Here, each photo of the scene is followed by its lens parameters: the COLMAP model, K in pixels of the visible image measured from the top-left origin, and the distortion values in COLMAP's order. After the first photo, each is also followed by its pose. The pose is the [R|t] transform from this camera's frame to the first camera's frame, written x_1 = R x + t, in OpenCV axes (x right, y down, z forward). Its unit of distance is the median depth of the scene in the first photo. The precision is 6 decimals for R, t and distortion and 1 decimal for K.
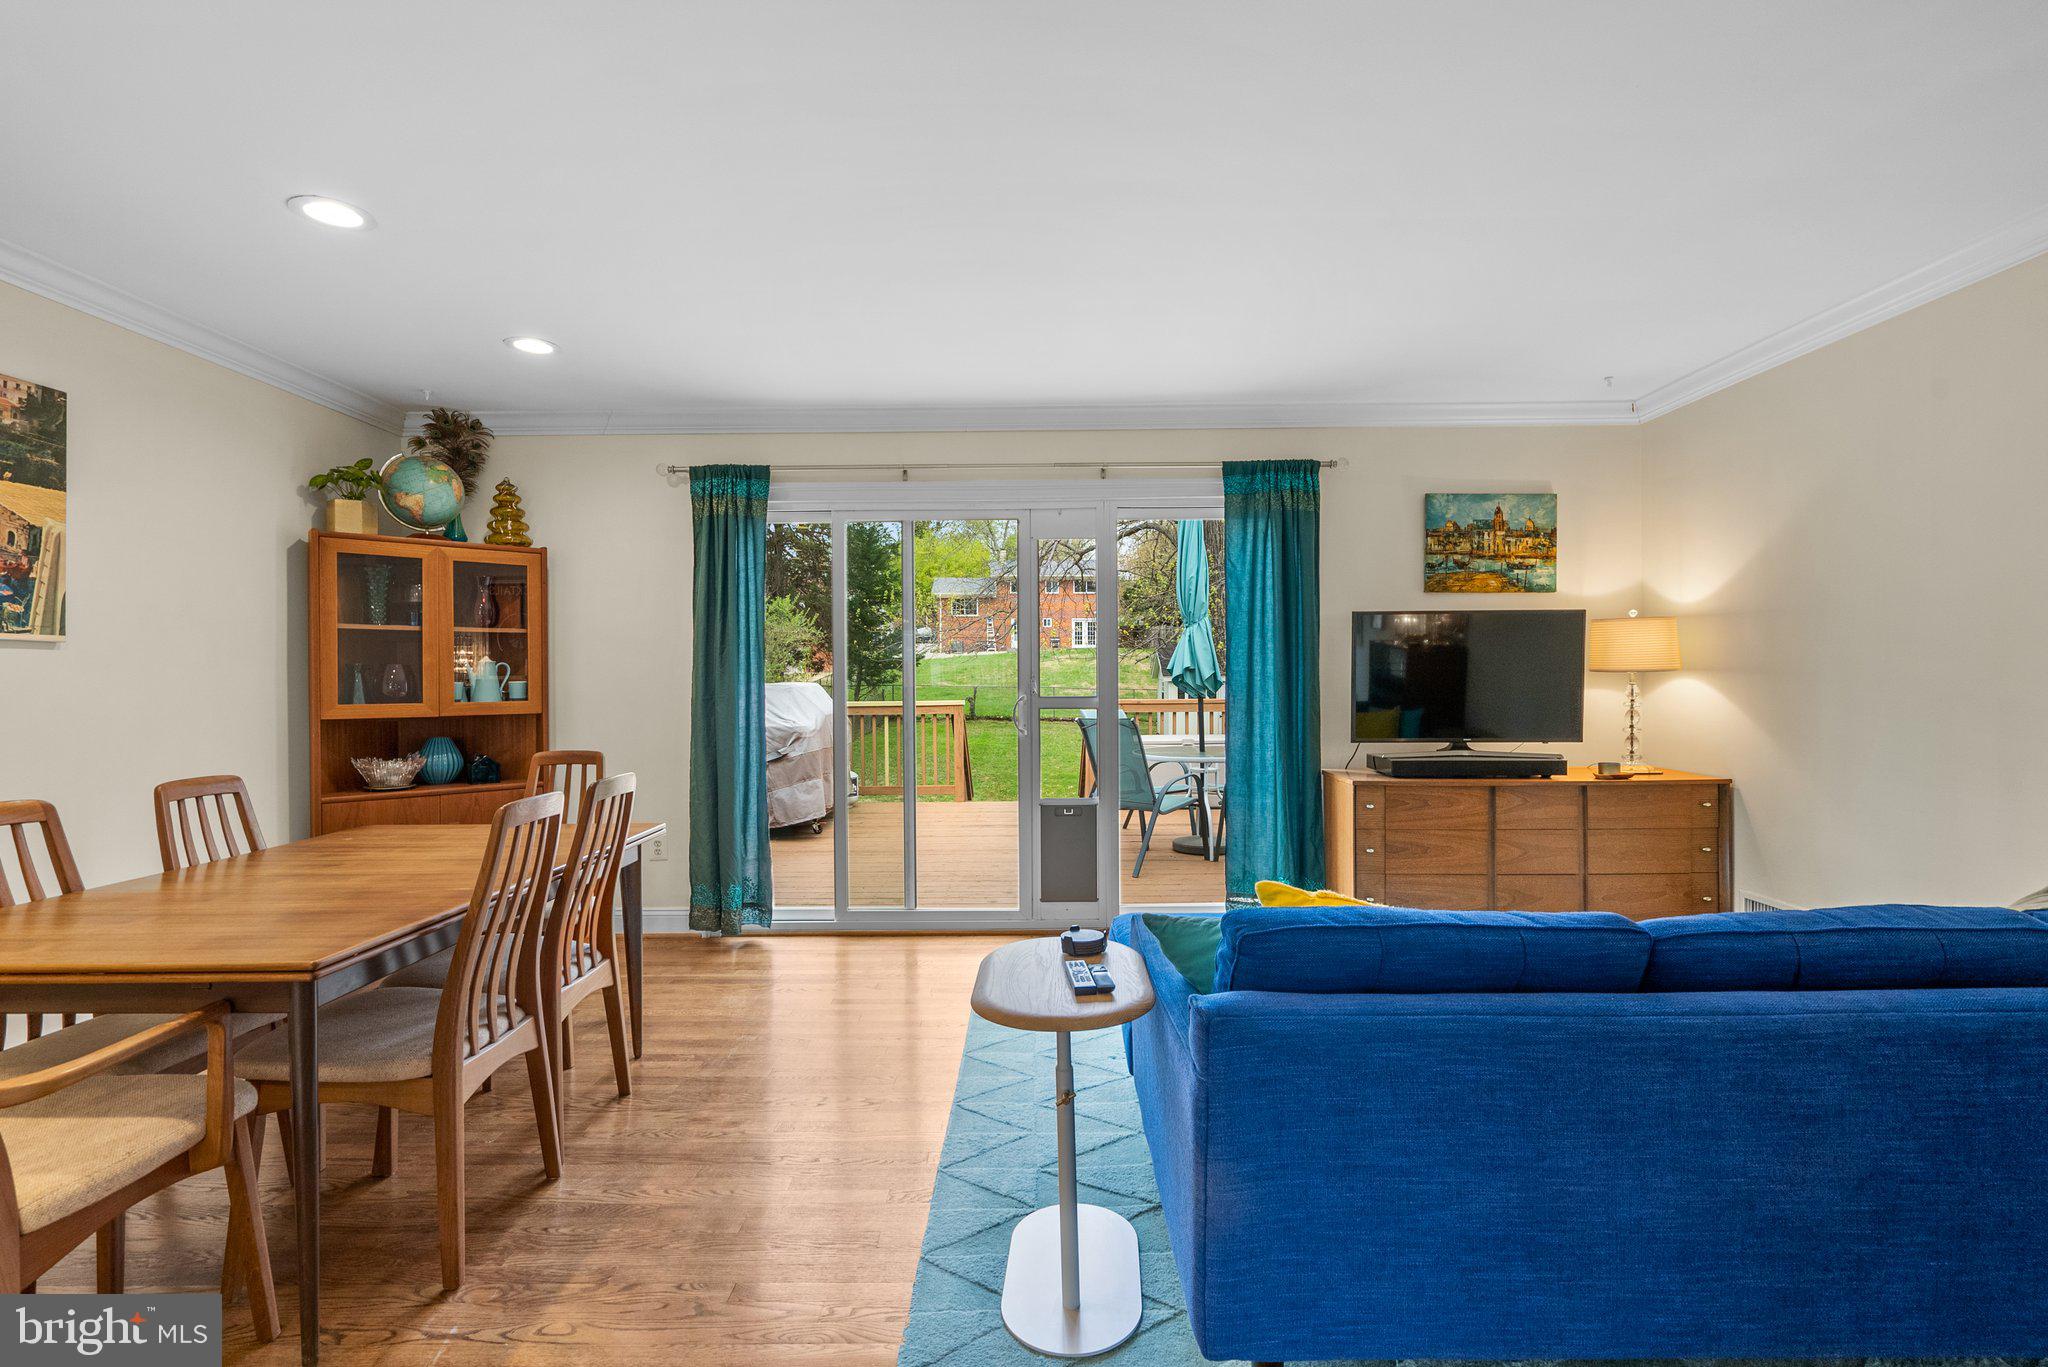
lens RADIAL K [[945.1, 0, 1029.8], [0, 945.1, 677.8], [0, 0, 1]] dist [-0.006648, 0.005521]
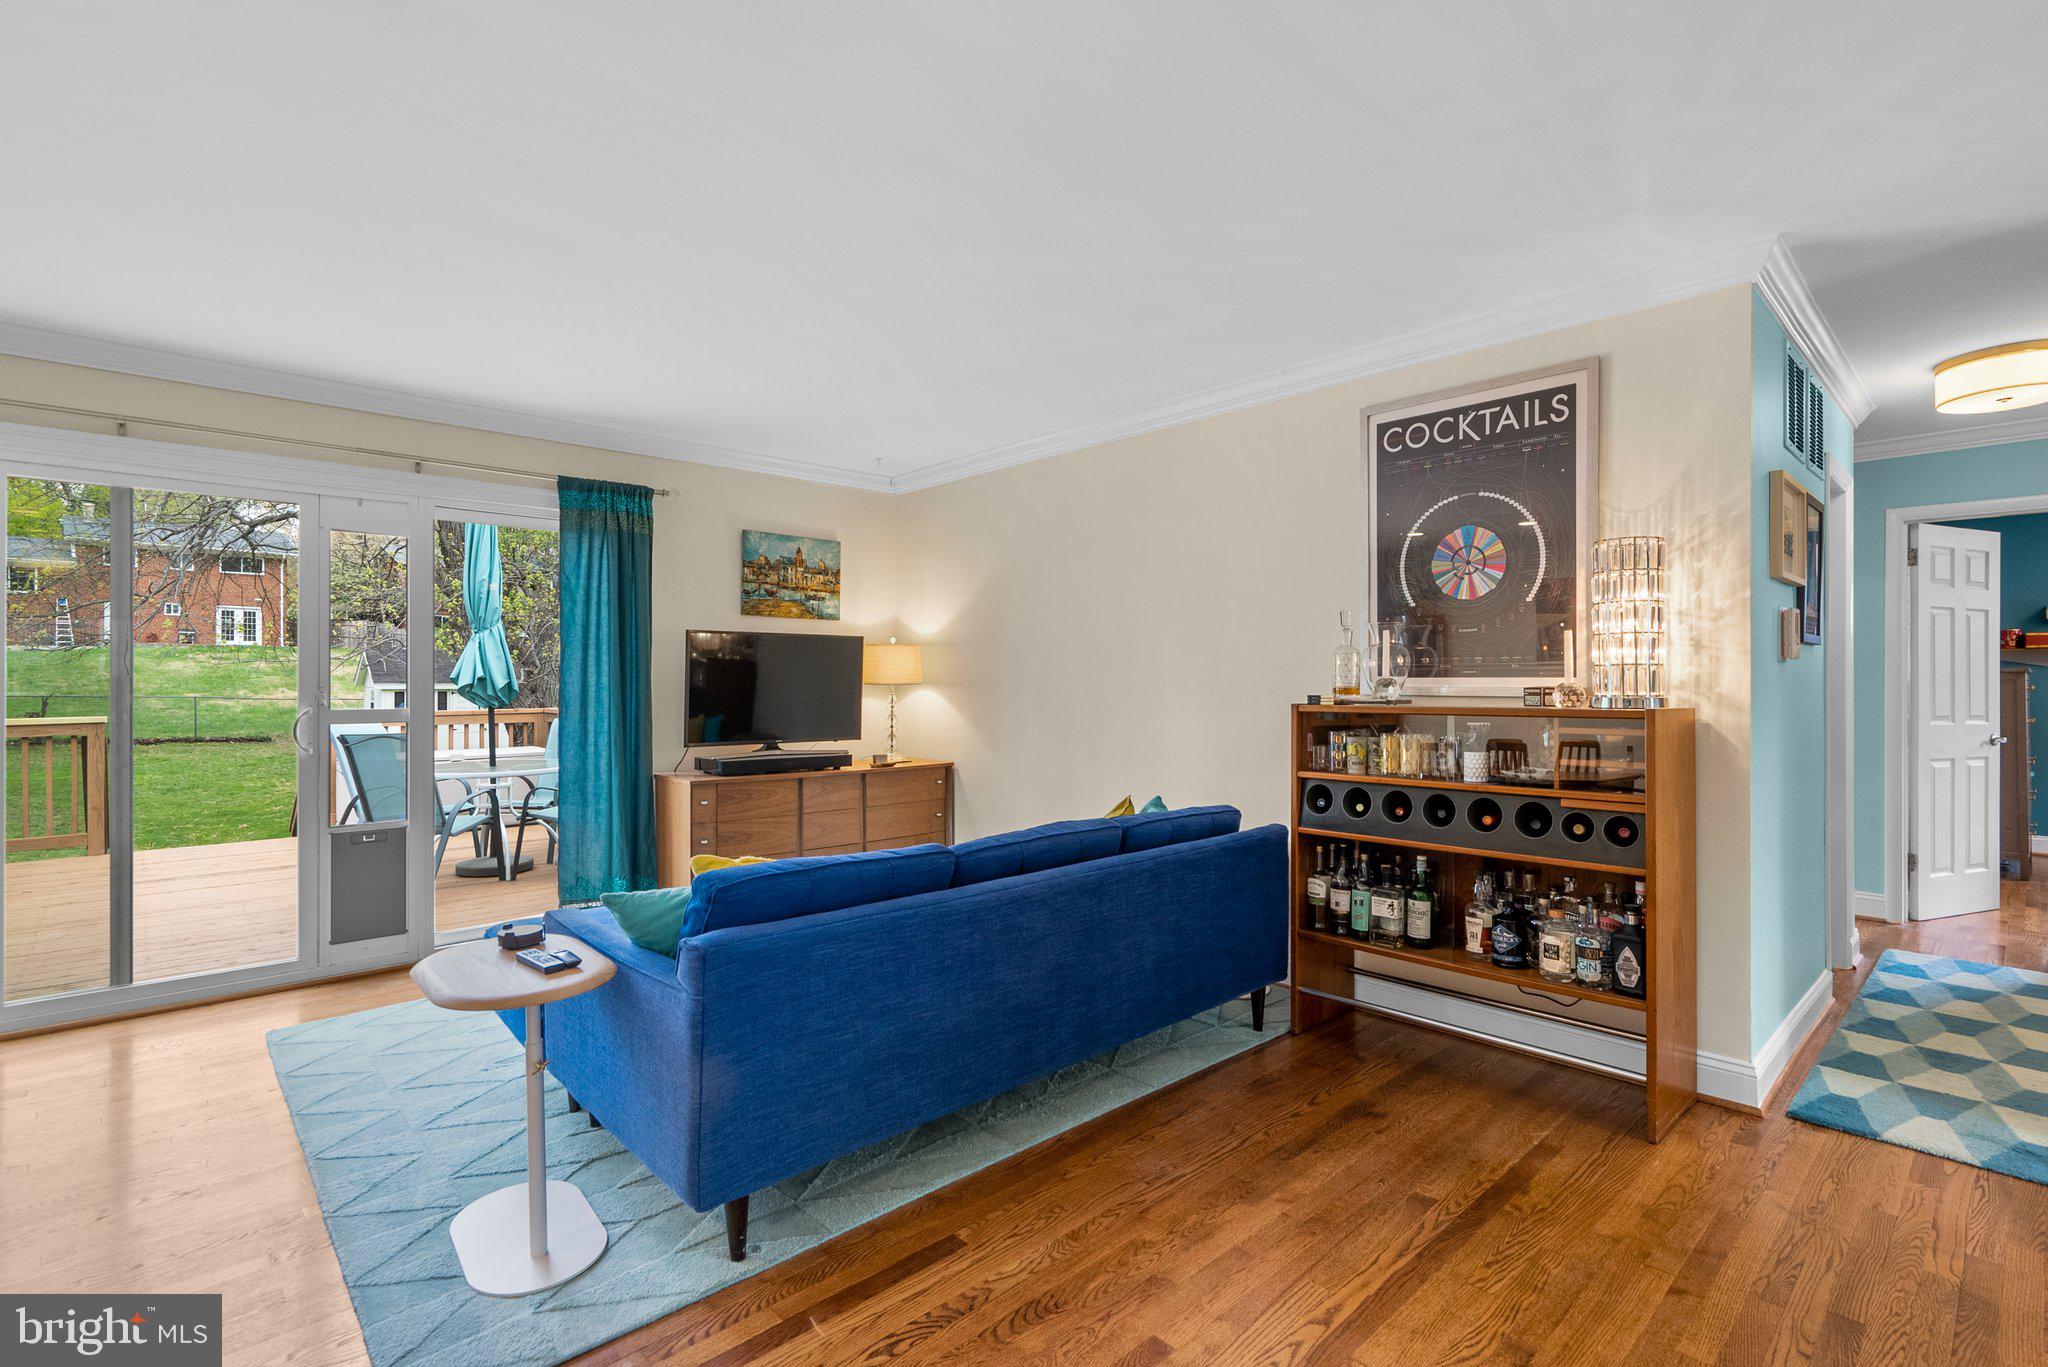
lens RADIAL K [[945.1, 0, 1047.2], [0, 945.1, 678.3], [0, 0, 1]] dist [-0.006648, 0.005521]
pose [[0.713787, 0.009402, 0.700300, -0.135291], [-0.003904, 0.999948, -0.009445, -0.003793], [-0.700352, 0.004008, 0.713786, -0.096657]]
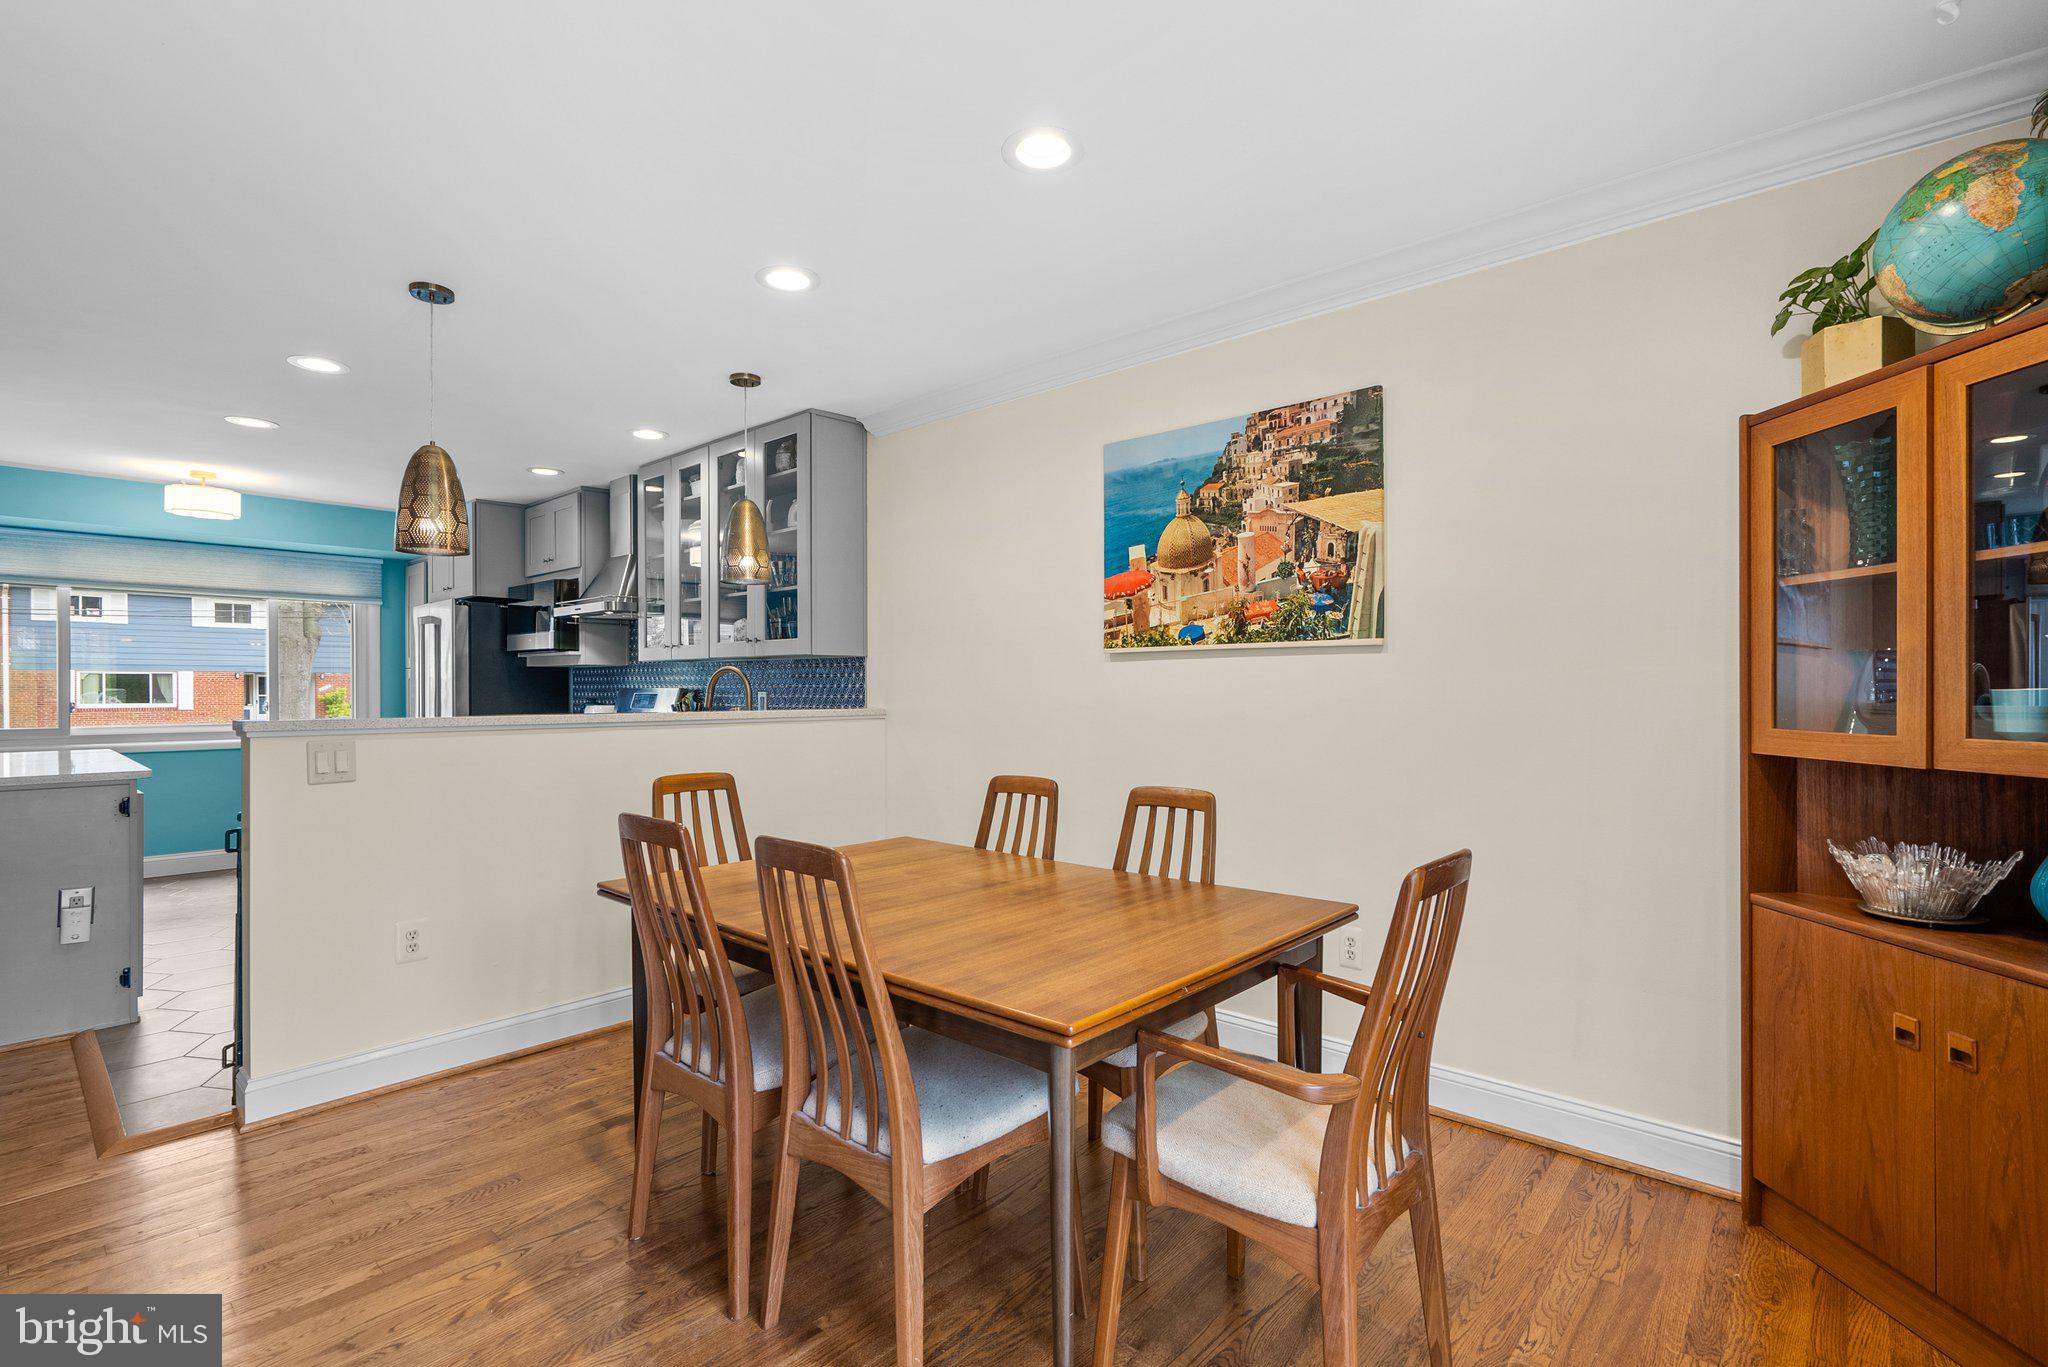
lens RADIAL K [[945.1, 0, 1027.5], [0, 945.1, 691.6], [0, 0, 1]] dist [-0.006648, 0.005521]
pose [[-0.659773, 0.008375, -0.751418, -0.041415], [0.005774, 0.999965, 0.006075, 0.001528], [0.751442, -0.000330, -0.659799, 0.963027]]
